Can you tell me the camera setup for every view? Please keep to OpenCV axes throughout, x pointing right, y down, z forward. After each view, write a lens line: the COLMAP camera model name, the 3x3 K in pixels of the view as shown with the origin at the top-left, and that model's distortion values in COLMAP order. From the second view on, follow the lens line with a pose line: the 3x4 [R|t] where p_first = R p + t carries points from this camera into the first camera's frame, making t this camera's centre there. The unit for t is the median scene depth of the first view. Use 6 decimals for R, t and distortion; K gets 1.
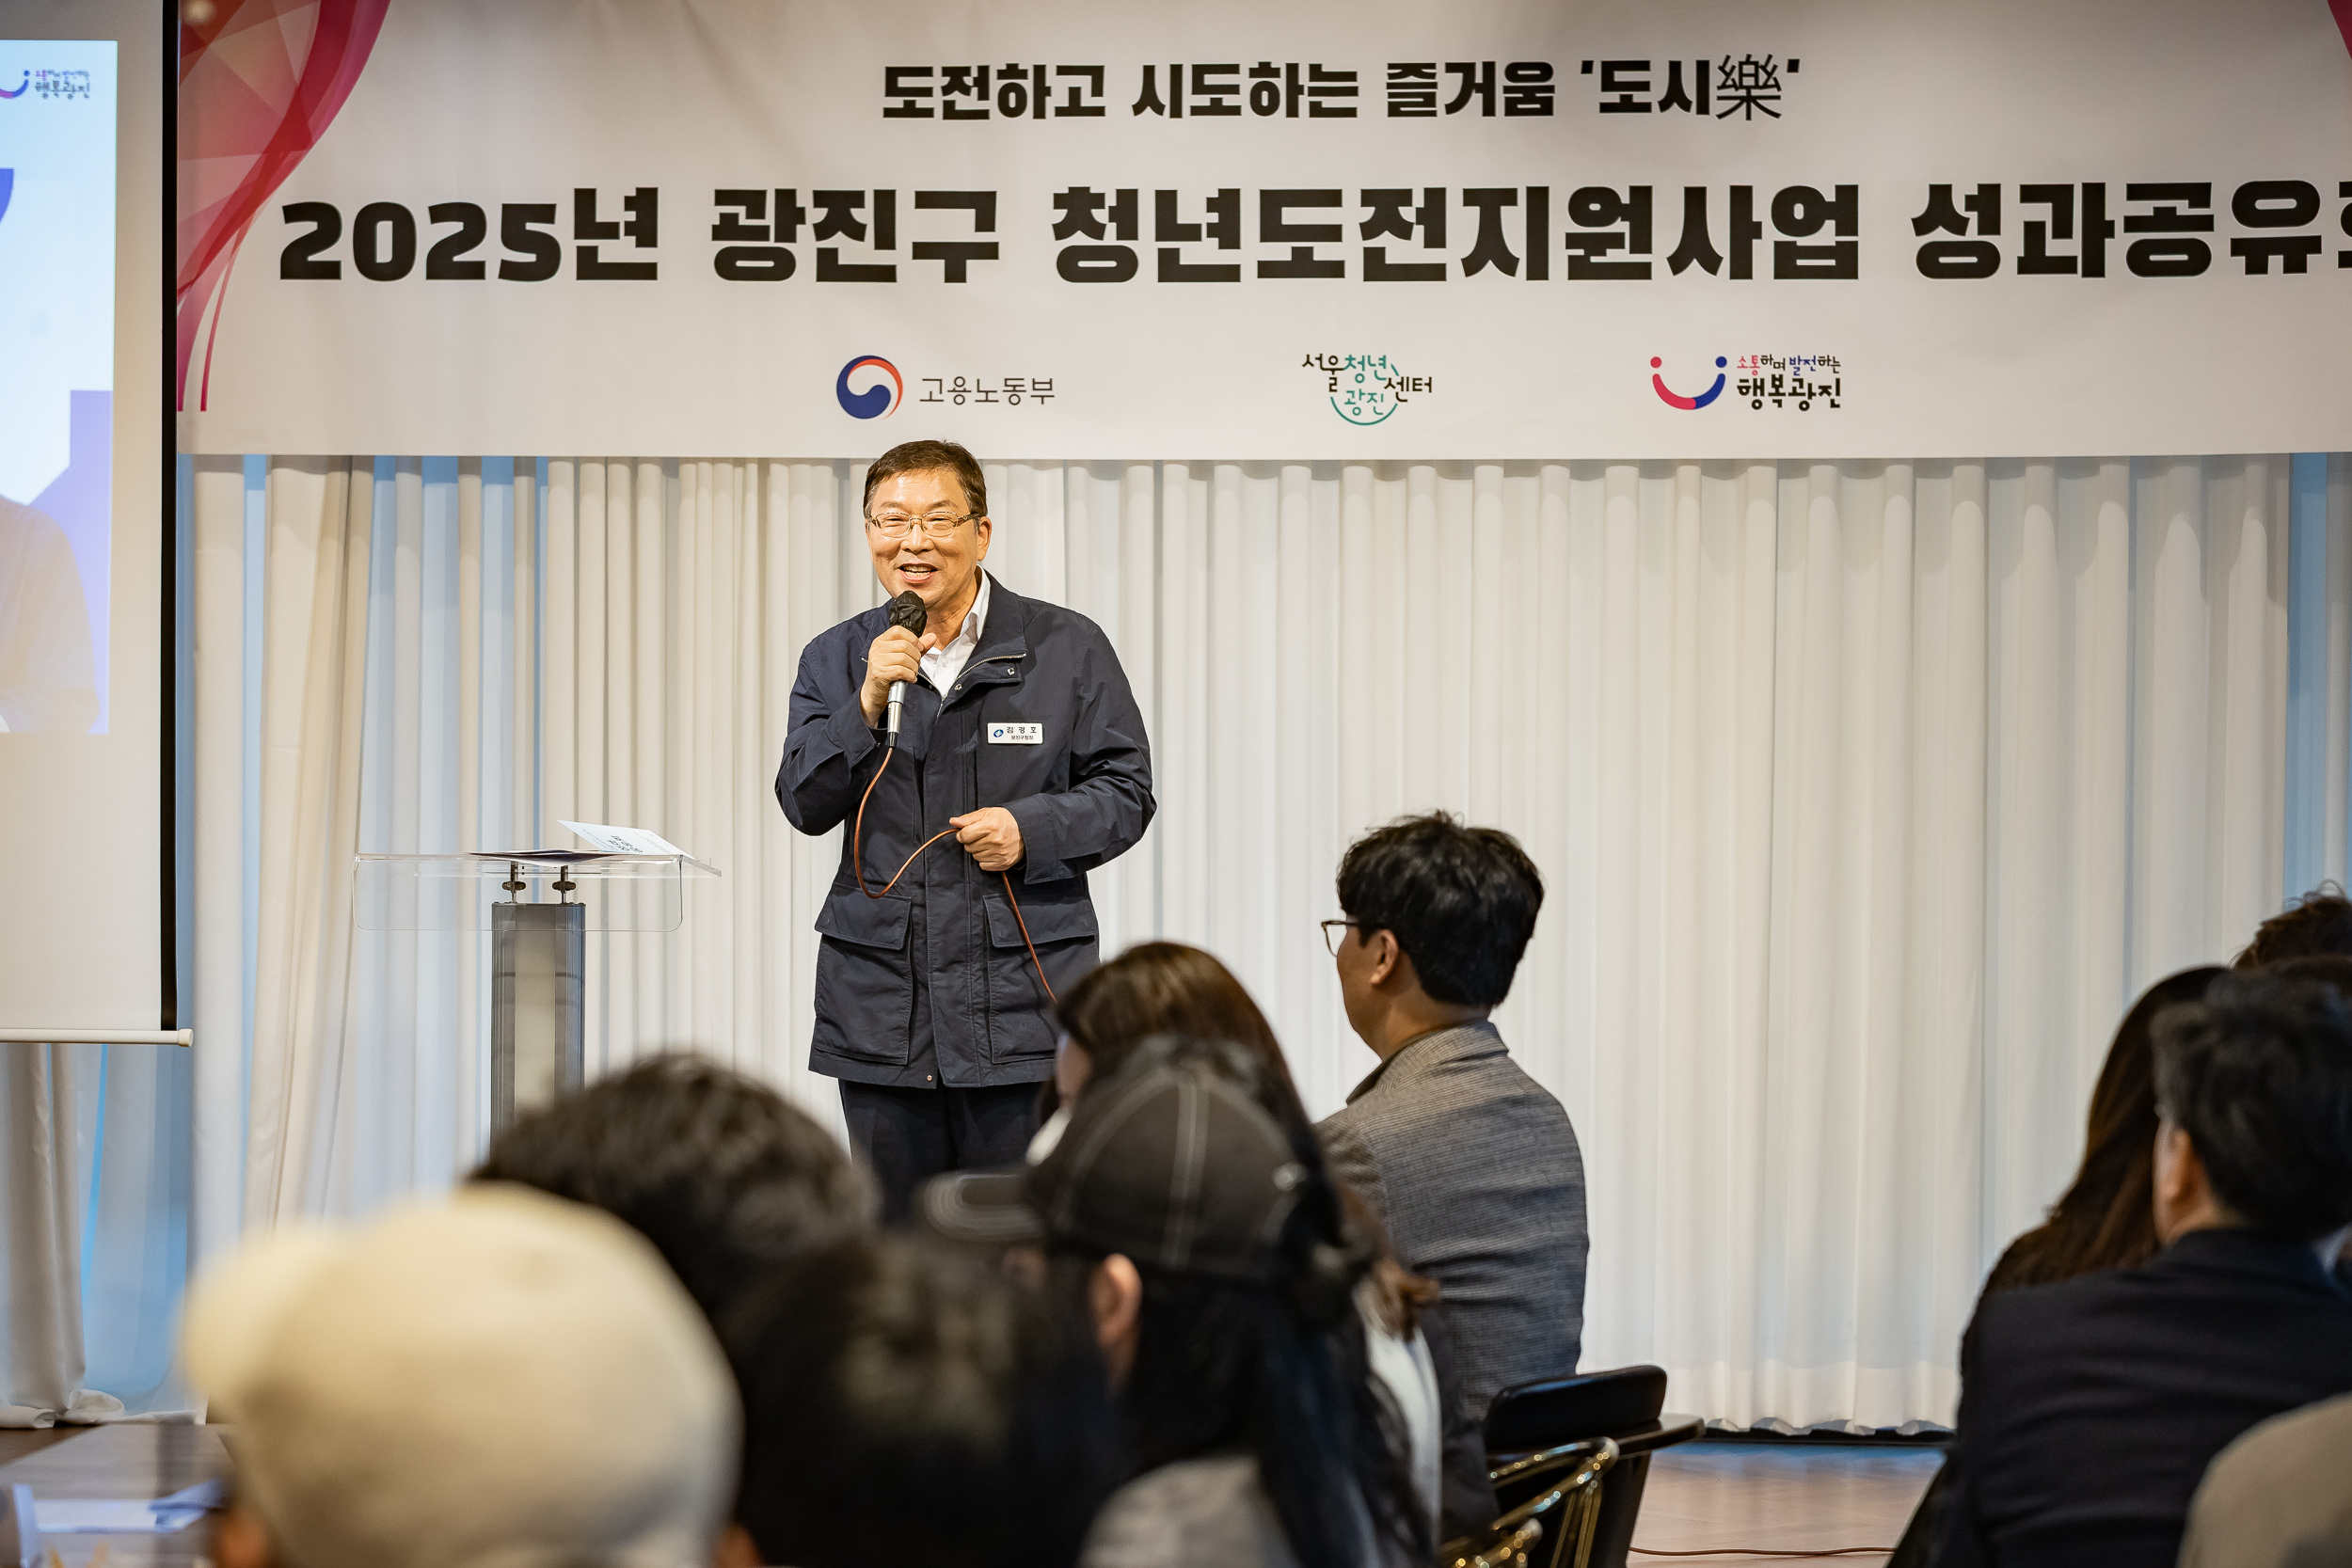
lens RADIAL K [[6856.4, 0, 1156.0], [0, 6856.4, 792.6], [0, 0, 1]] dist [0.042819, 0.000000]
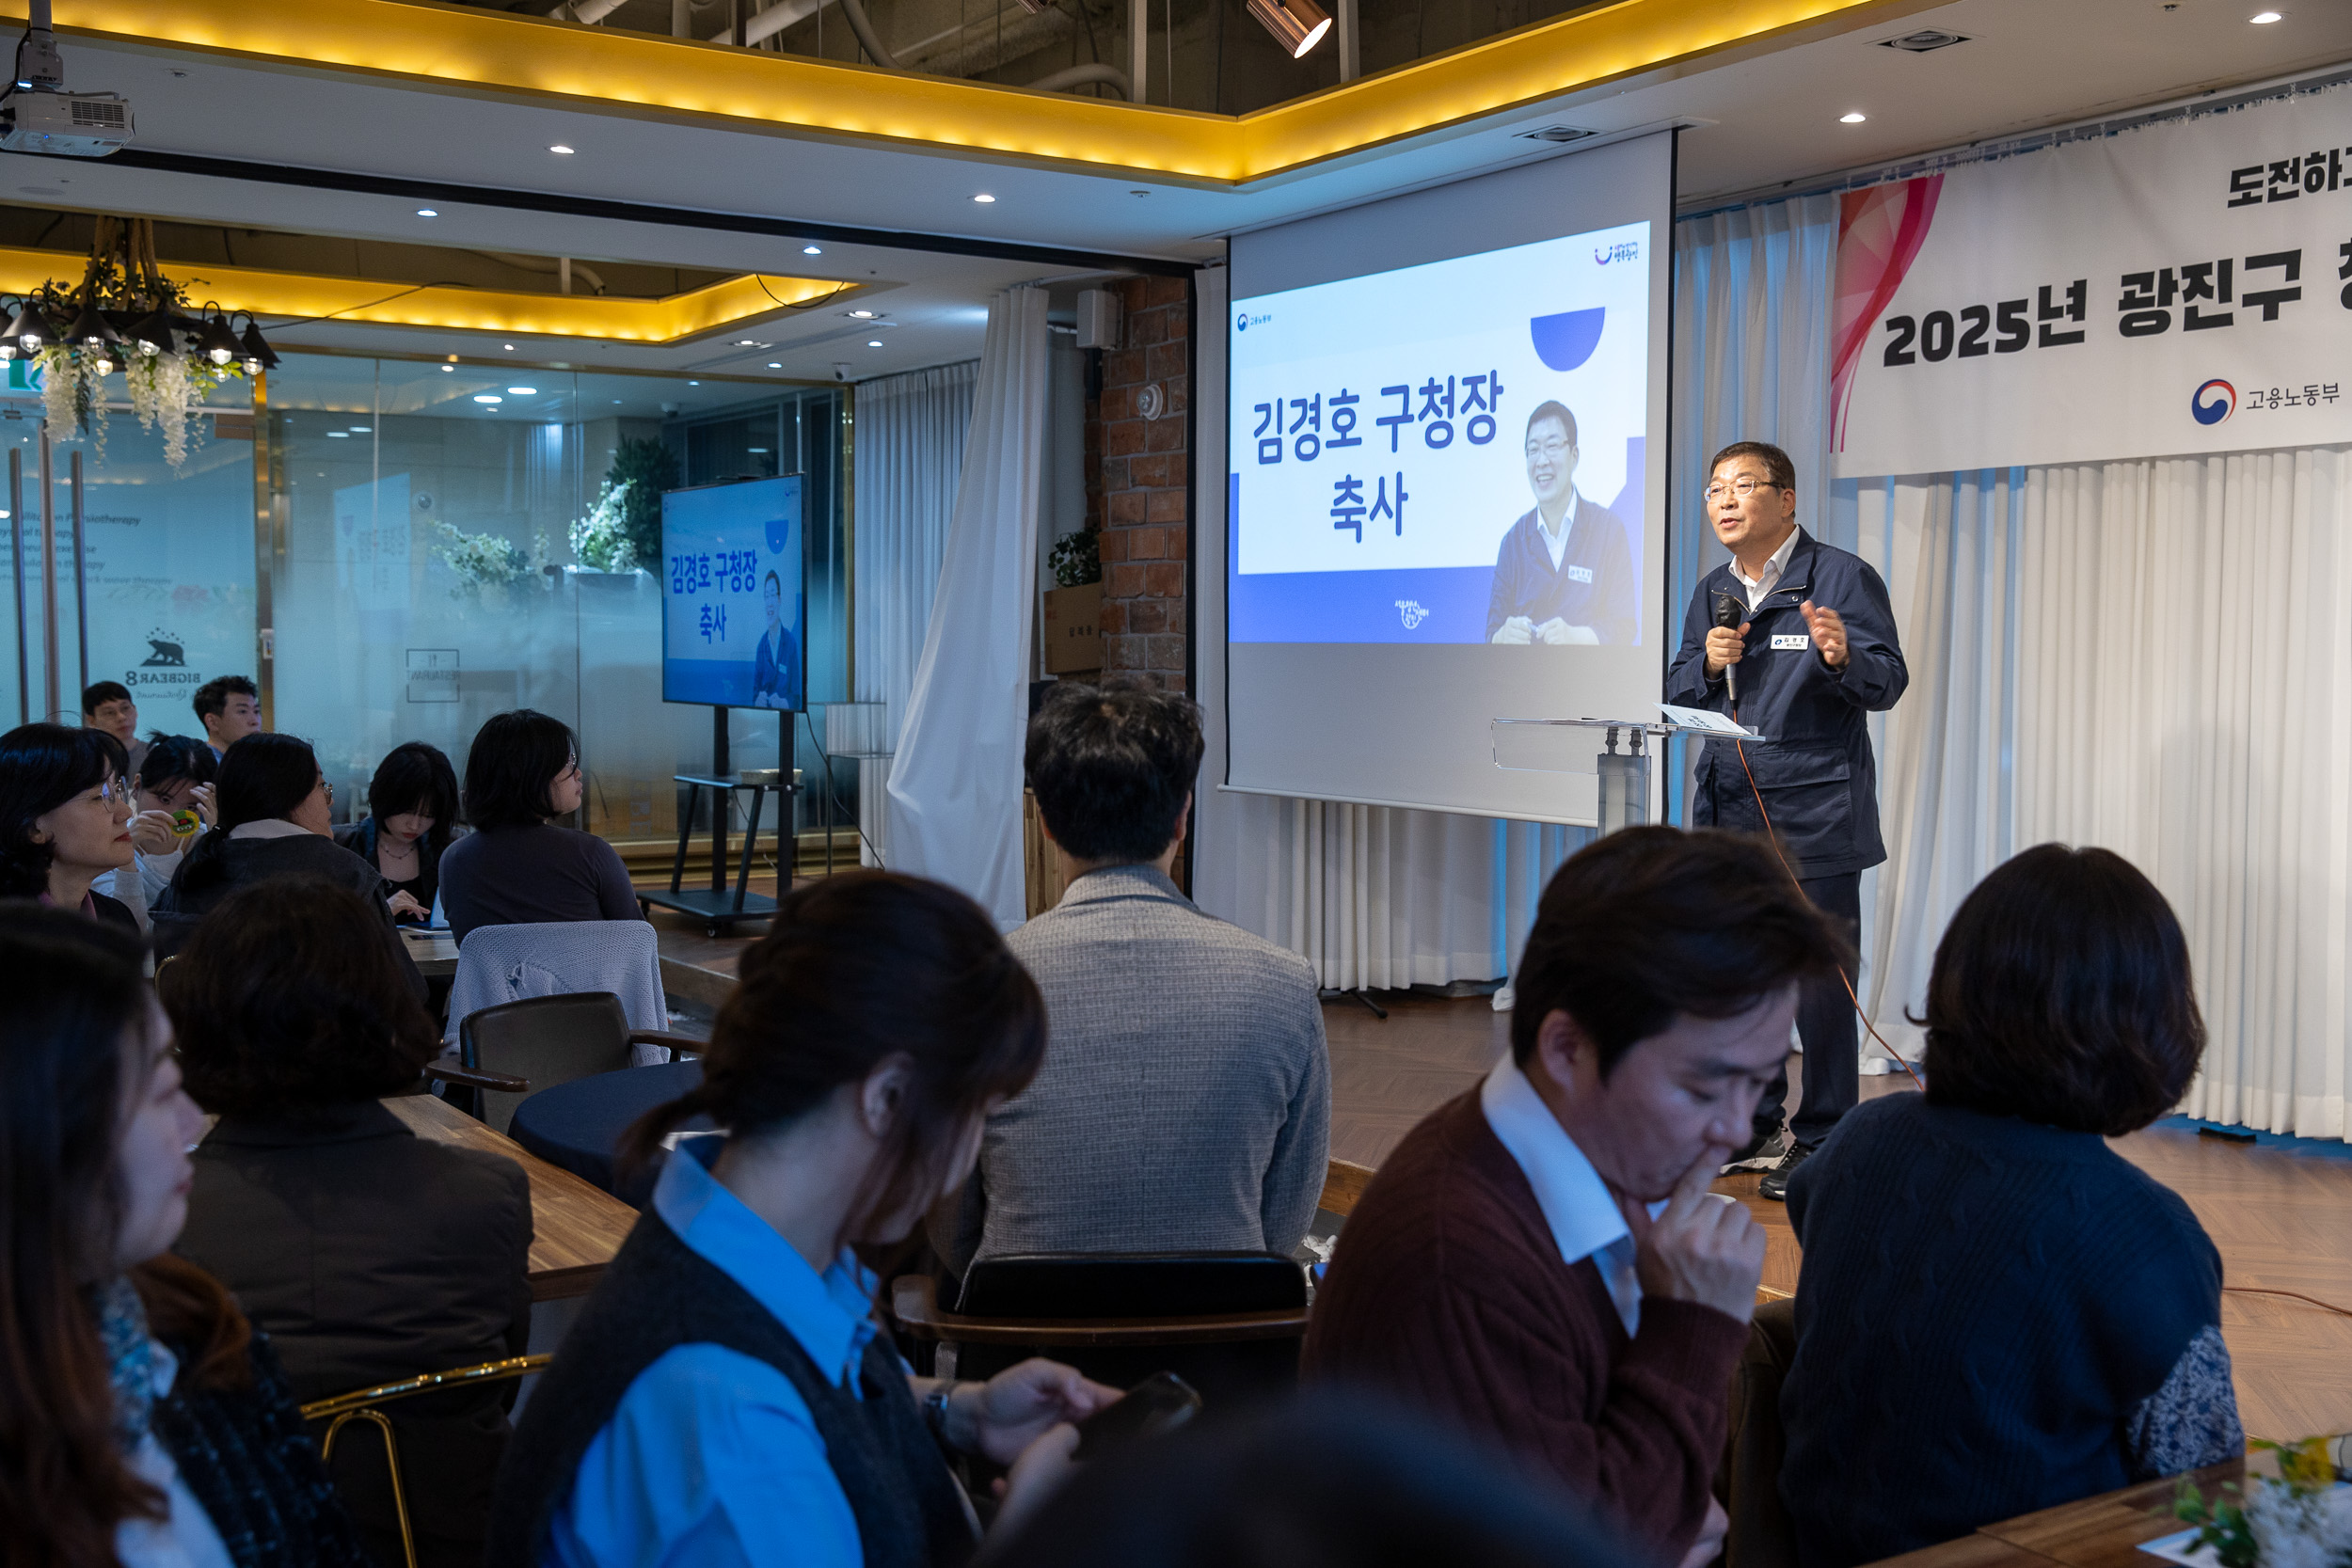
lens RADIAL K [[2484.9, 0, 1242.6], [0, 2484.9, 765.5], [0, 0, 1]] dist [0.118709, 0.000000]
pose [[0.646832, 0.034671, -0.761844, 0.232804], [-0.015102, 0.999353, 0.032657, 0.002220], [0.762483, -0.009618, 0.646936, 0.508627]]
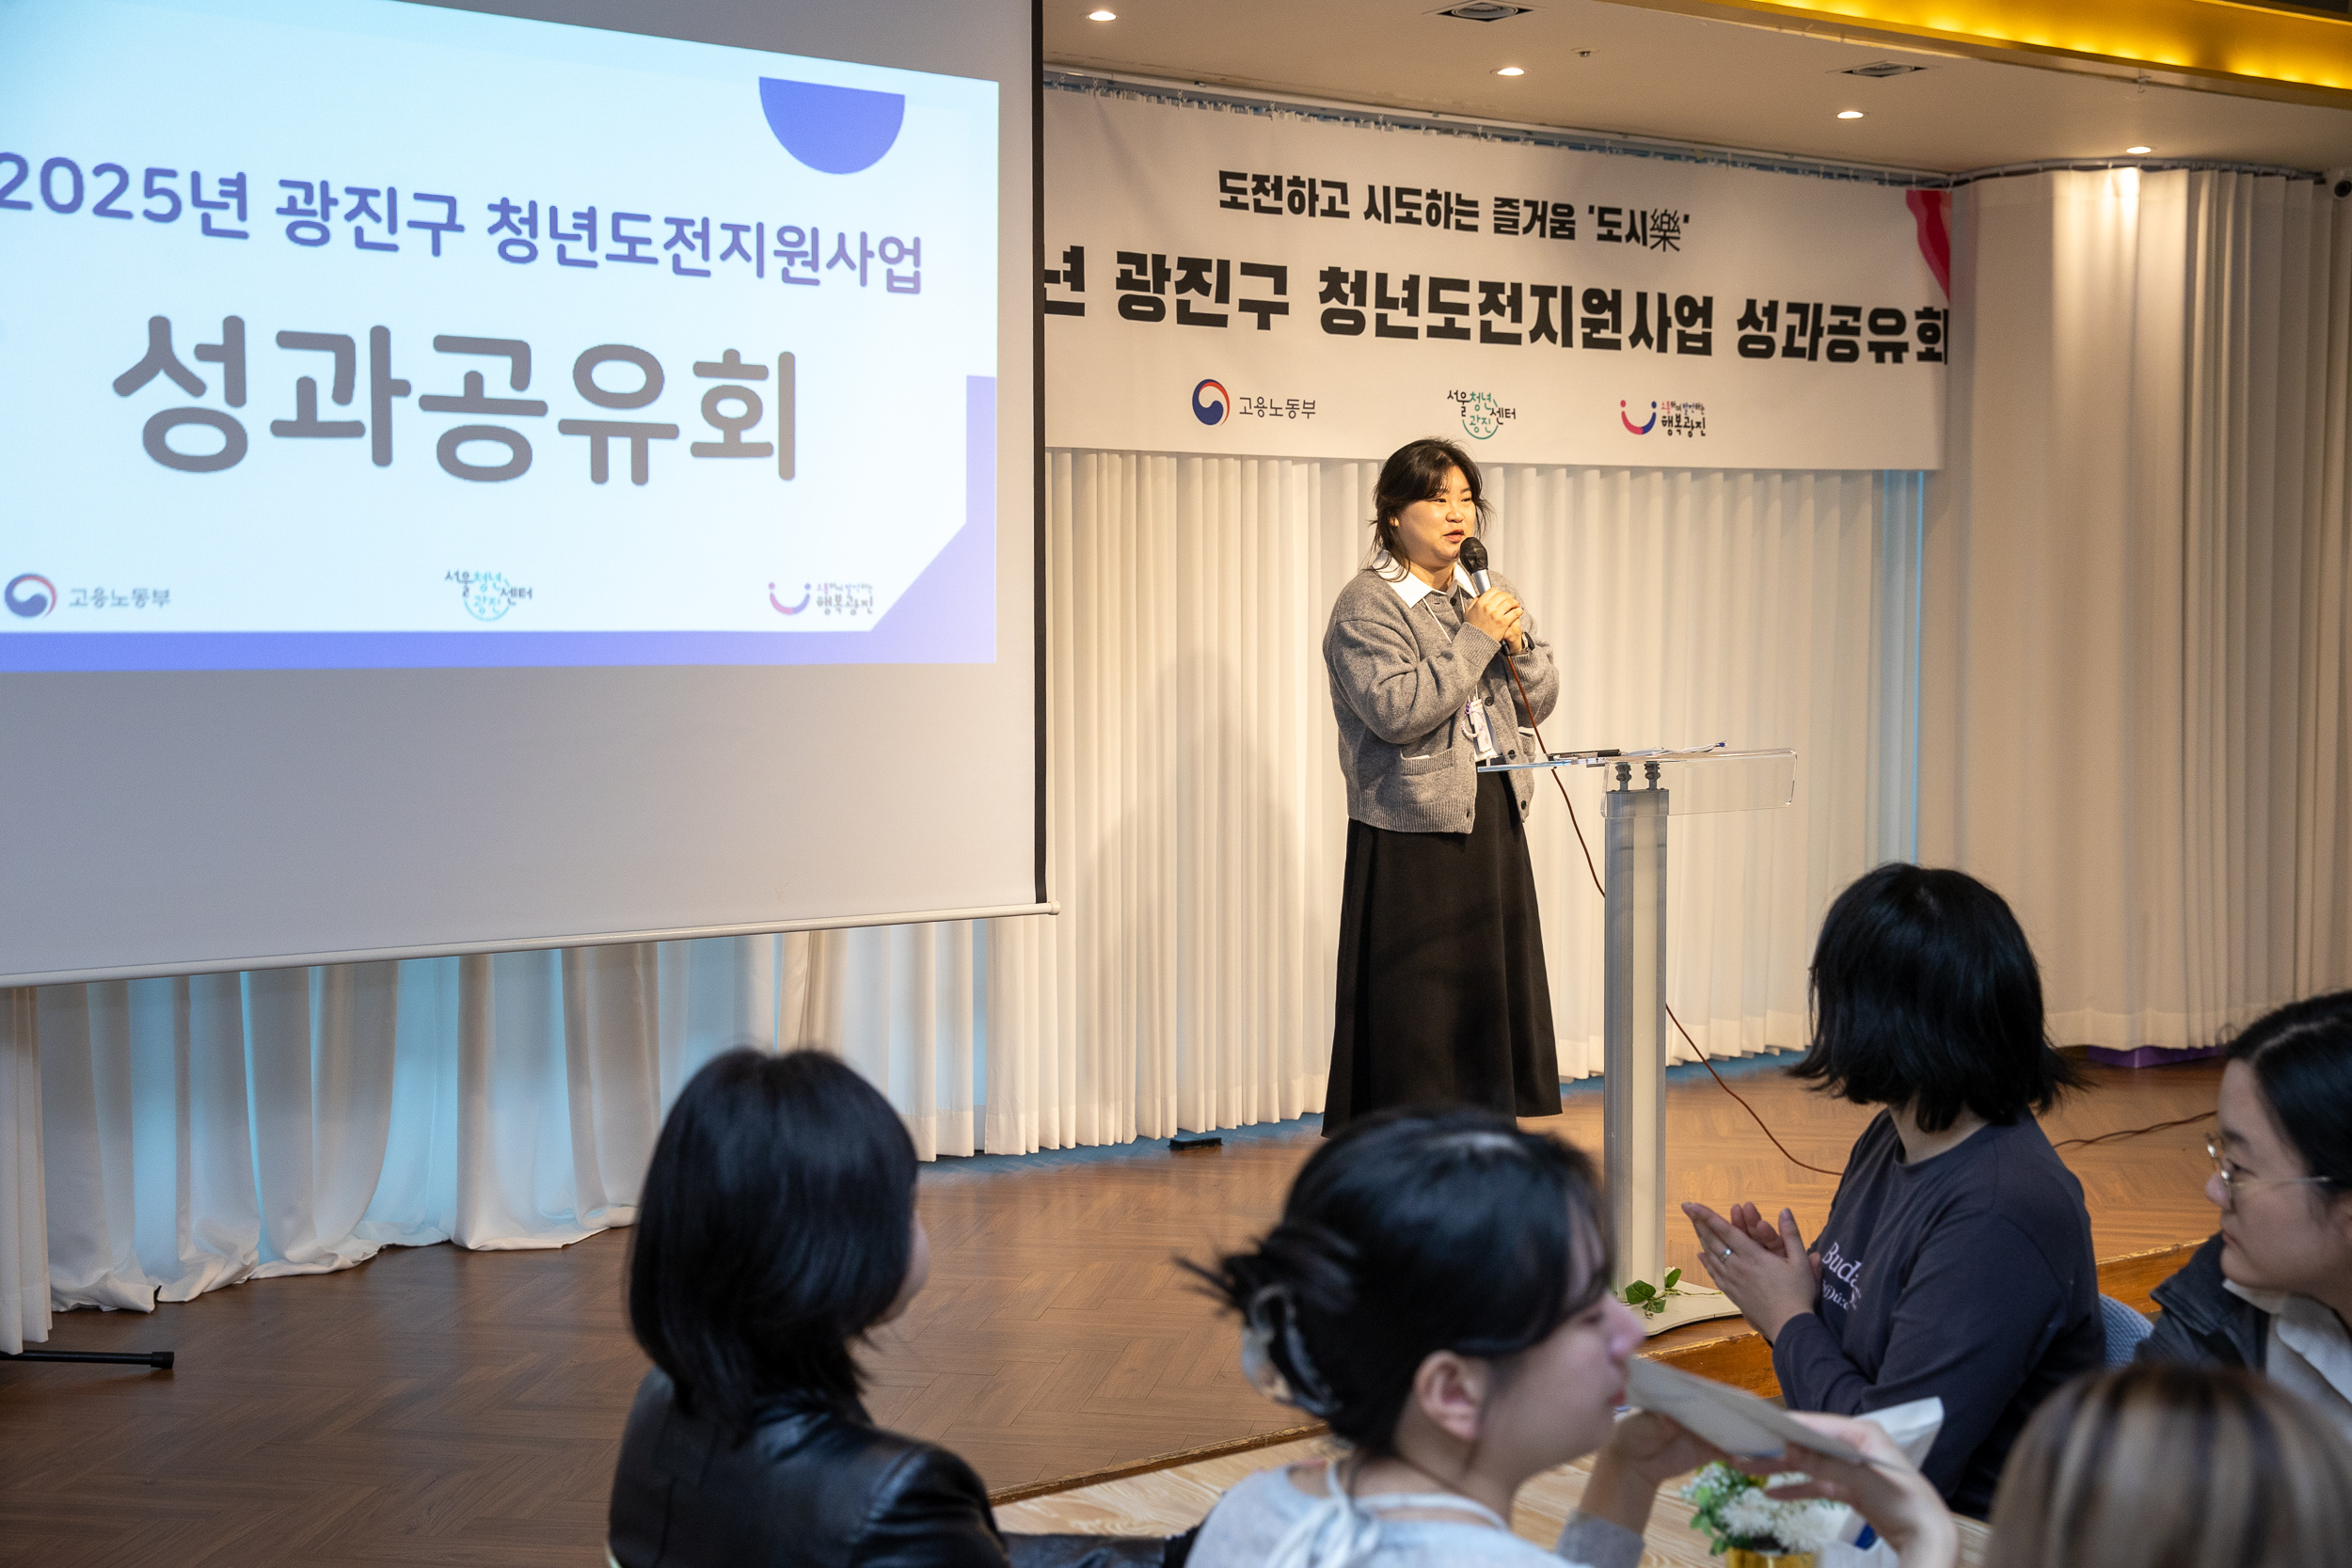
lens RADIAL K [[2909.3, 0, 1178.7], [0, 2909.3, 760.2], [0, 0, 1]] dist [0.106894, 0.000000]
pose [[0.749954, -0.043448, 0.660061, -0.444835], [0.018685, 0.998834, 0.044519, -0.012869], [-0.661226, -0.021054, 0.749892, 0.561165]]
